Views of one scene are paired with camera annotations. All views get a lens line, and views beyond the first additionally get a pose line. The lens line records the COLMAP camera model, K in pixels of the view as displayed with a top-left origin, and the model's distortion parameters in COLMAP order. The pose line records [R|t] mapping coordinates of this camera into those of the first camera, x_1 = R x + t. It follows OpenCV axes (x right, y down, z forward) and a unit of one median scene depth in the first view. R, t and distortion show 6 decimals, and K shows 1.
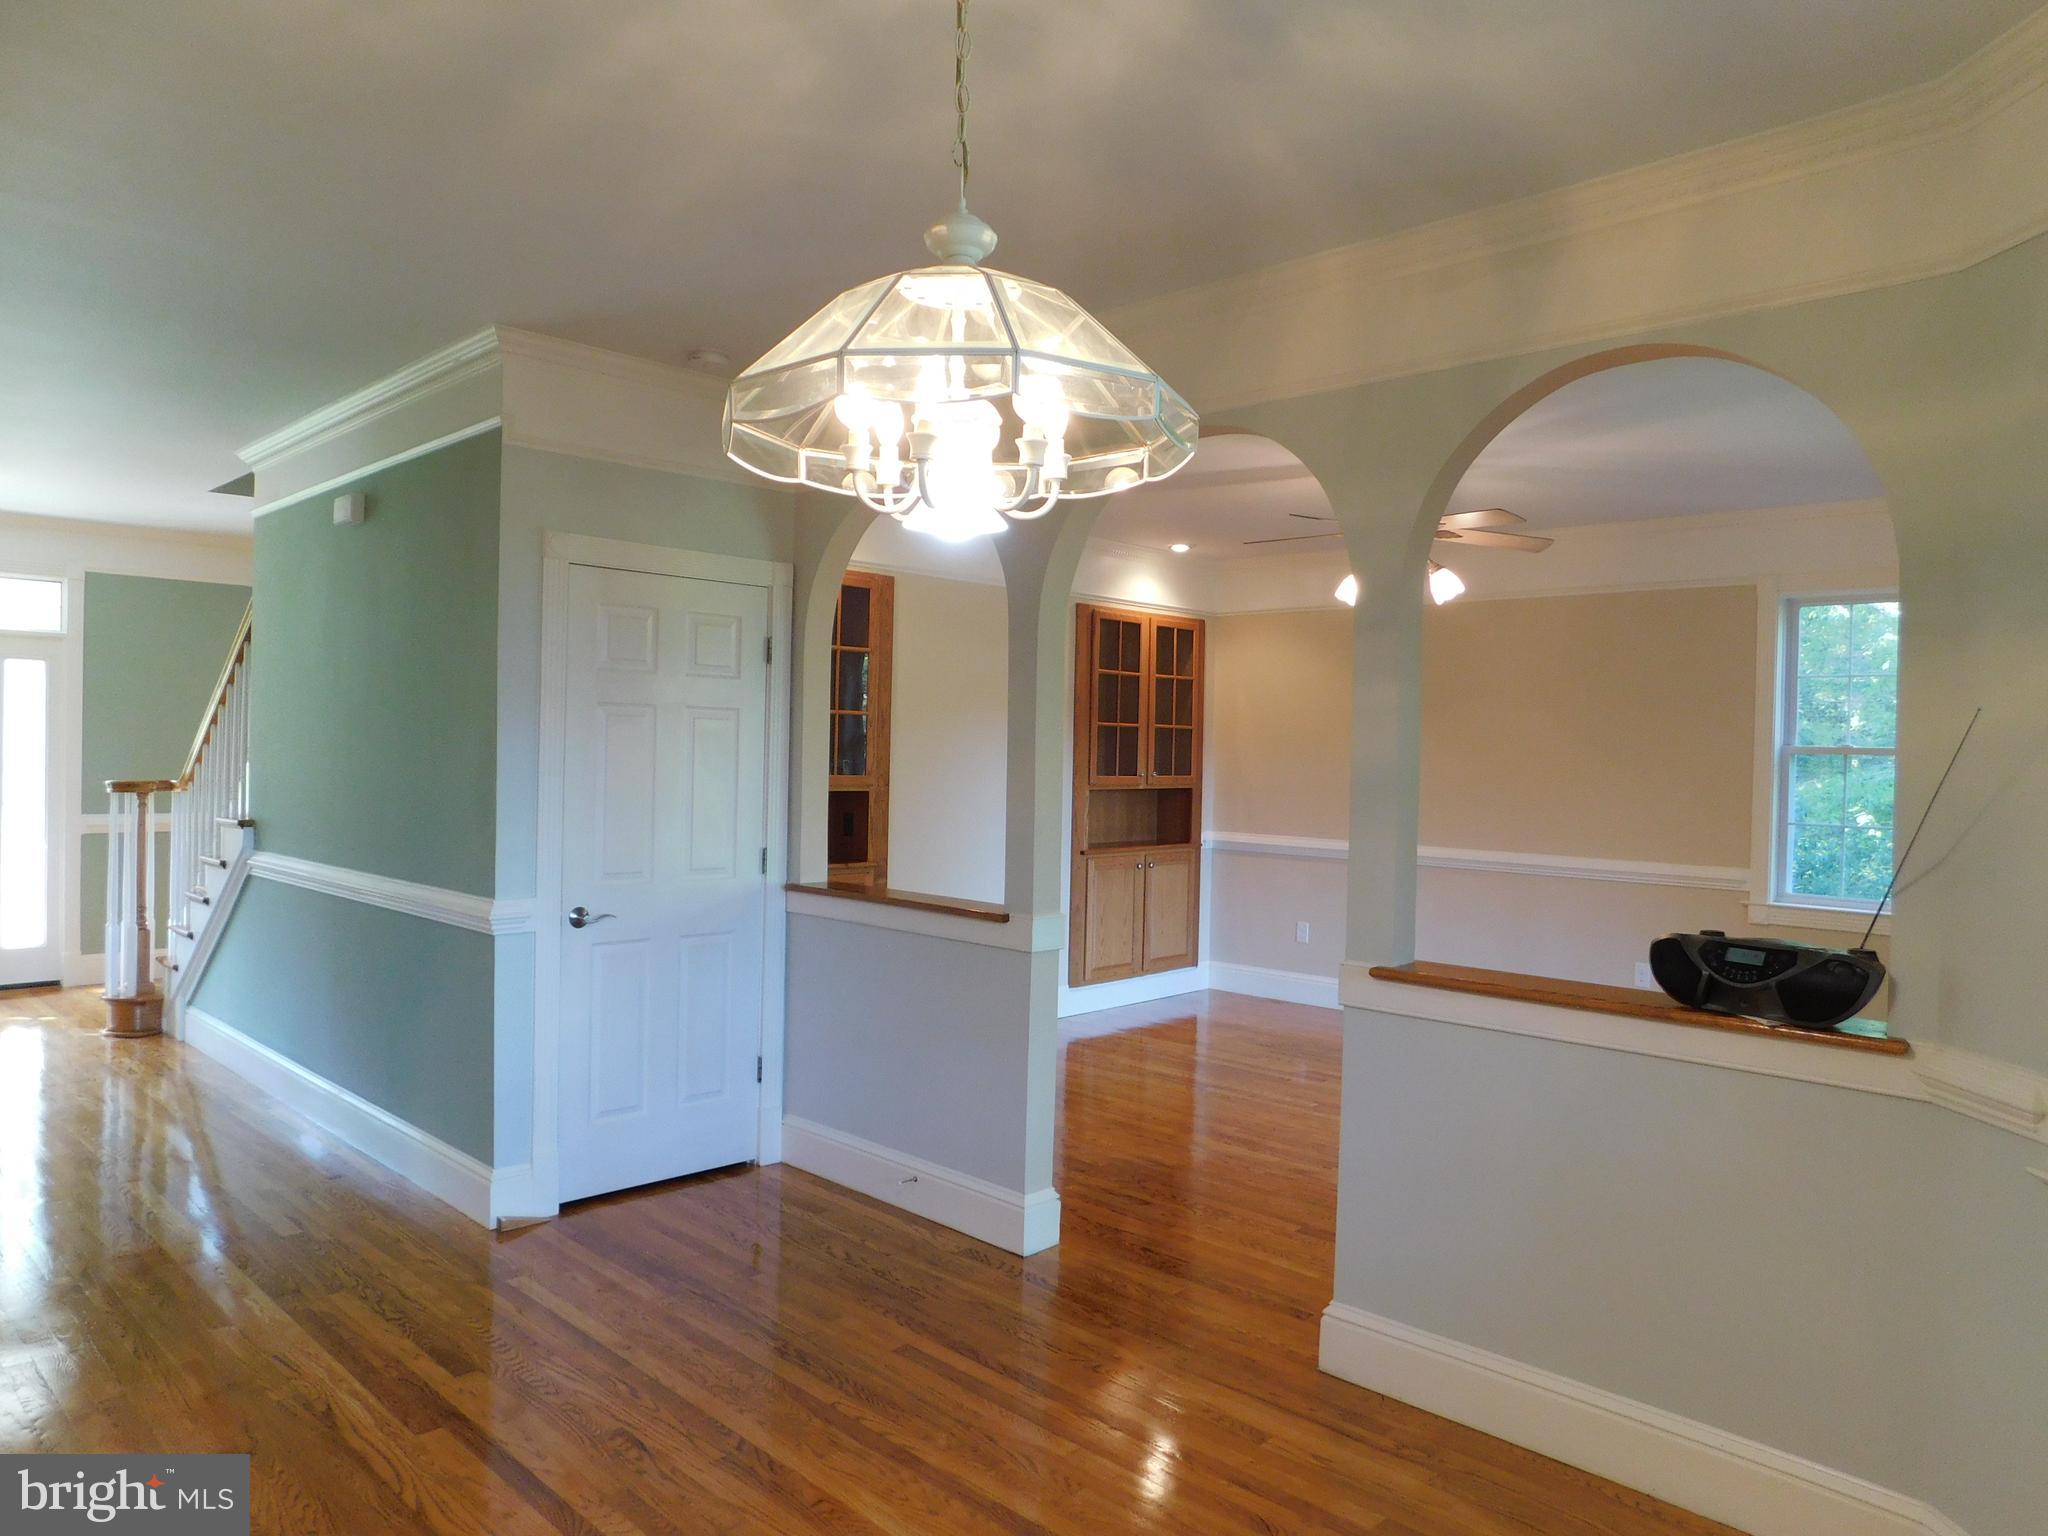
lens RADIAL K [[1368.1, 0, 1020.5], [0, 1368.1, 757.3], [0, 0, 1]] dist [-0.060660, 0.045624]
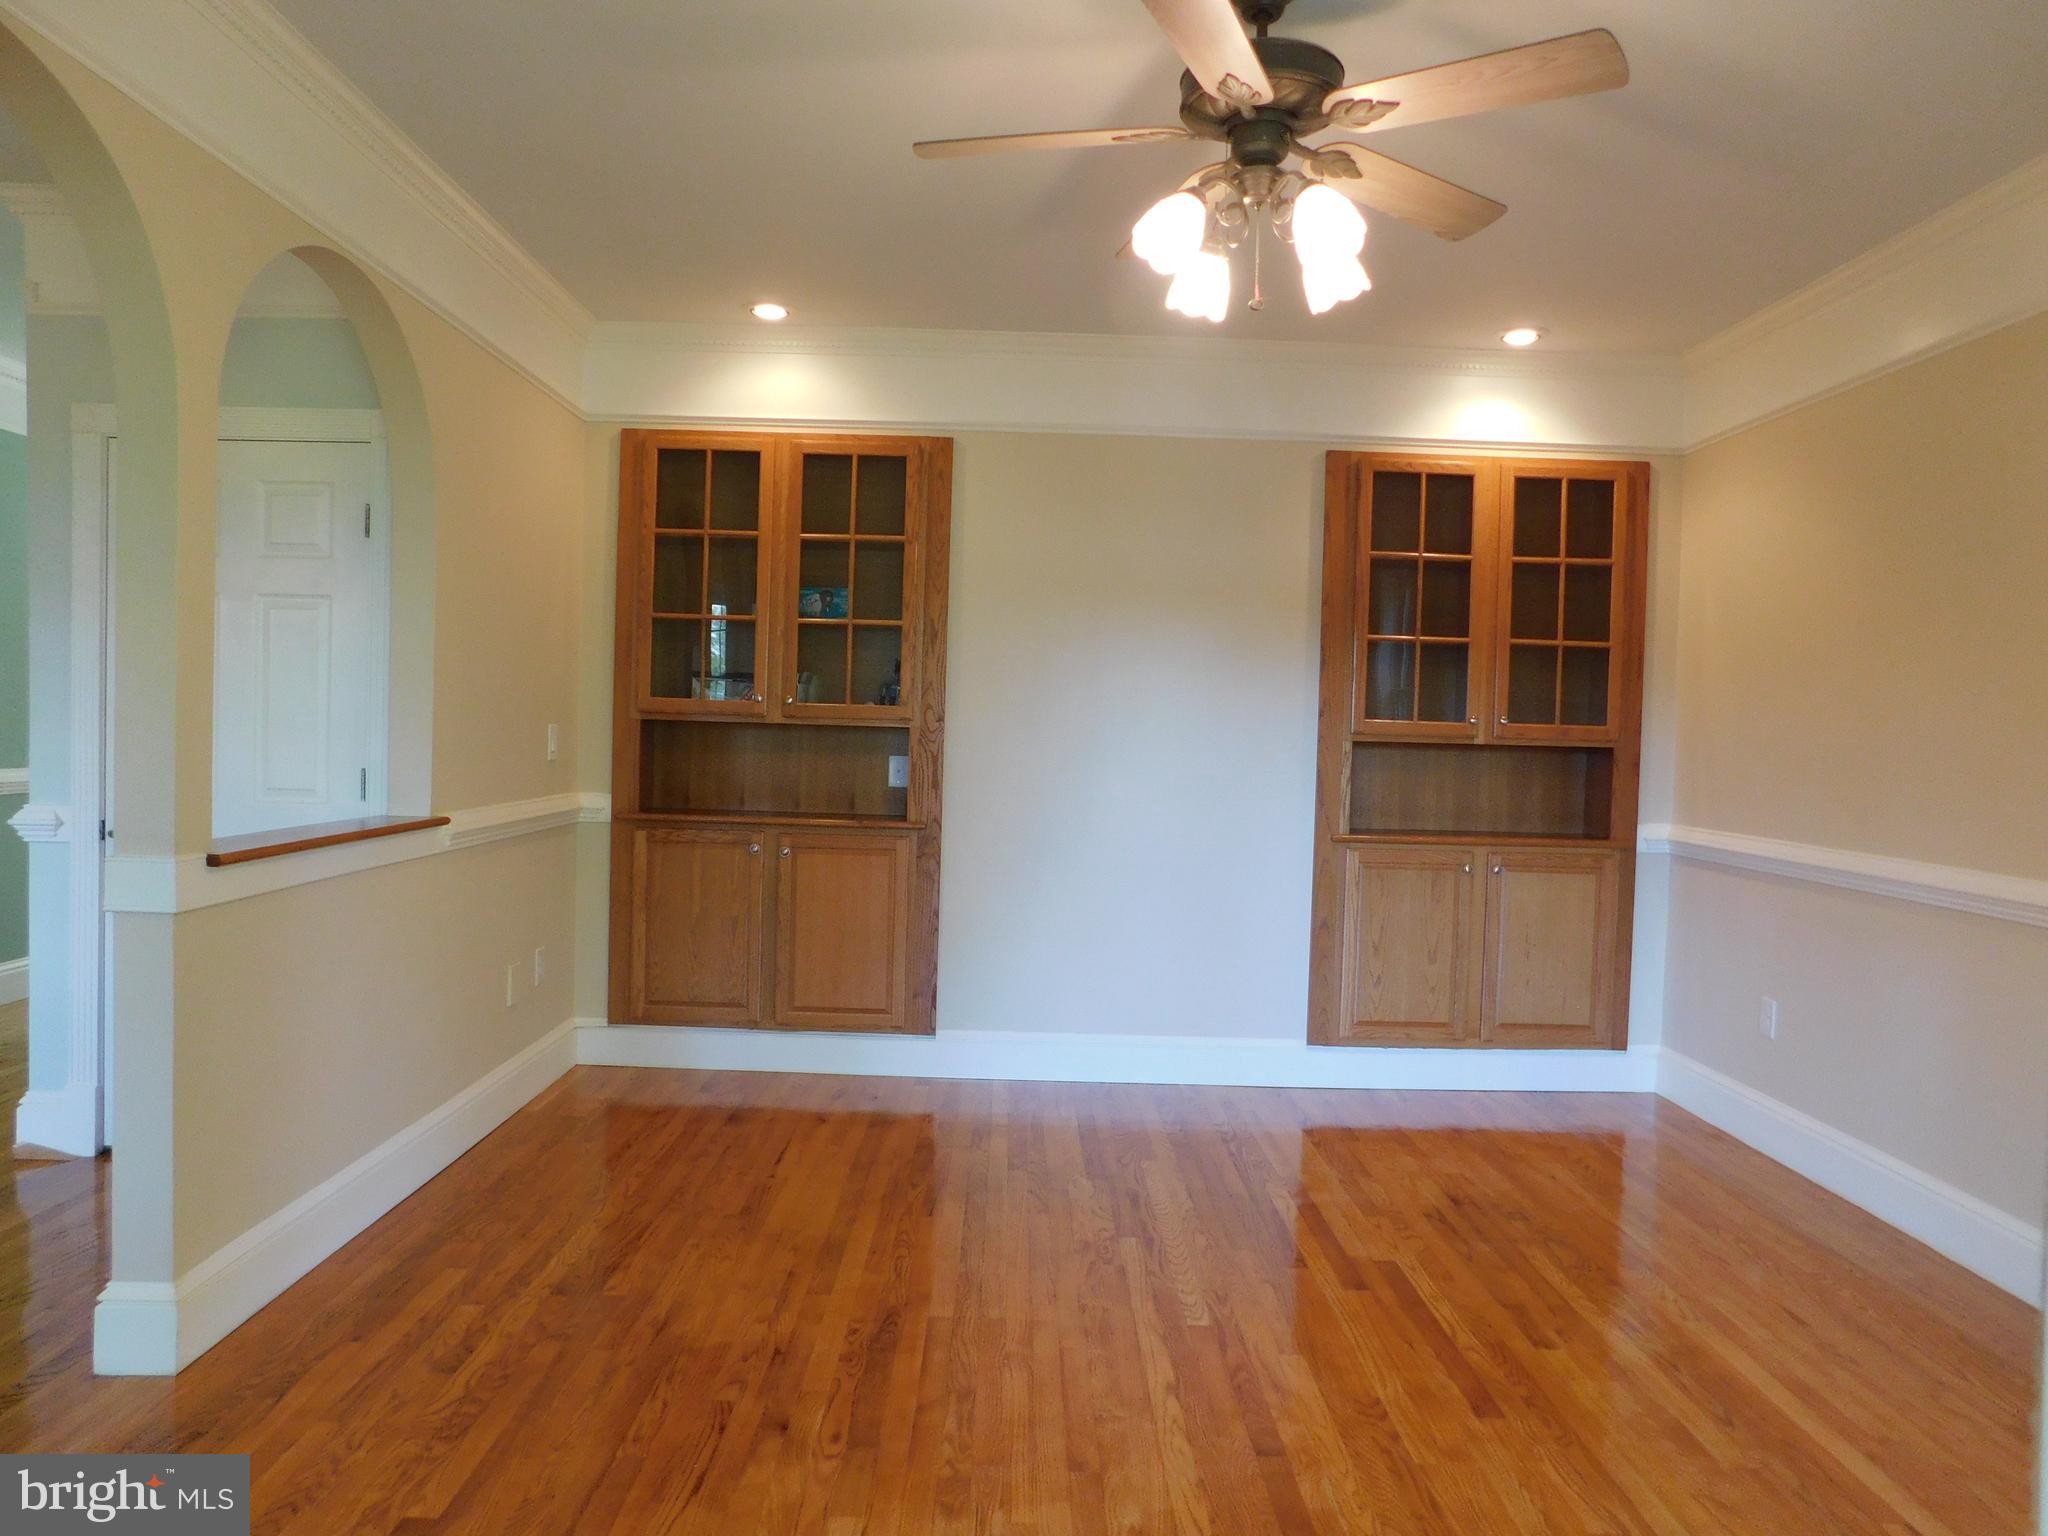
lens RADIAL K [[1368.1, 0, 1016.6], [0, 1368.1, 755.4], [0, 0, 1]] dist [-0.060660, 0.045624]
pose [[0.700220, 0.015244, -0.713765, 0.713037], [-0.016943, 0.999845, 0.004732, 0.054047], [0.713726, 0.008780, 0.700370, 0.796148]]
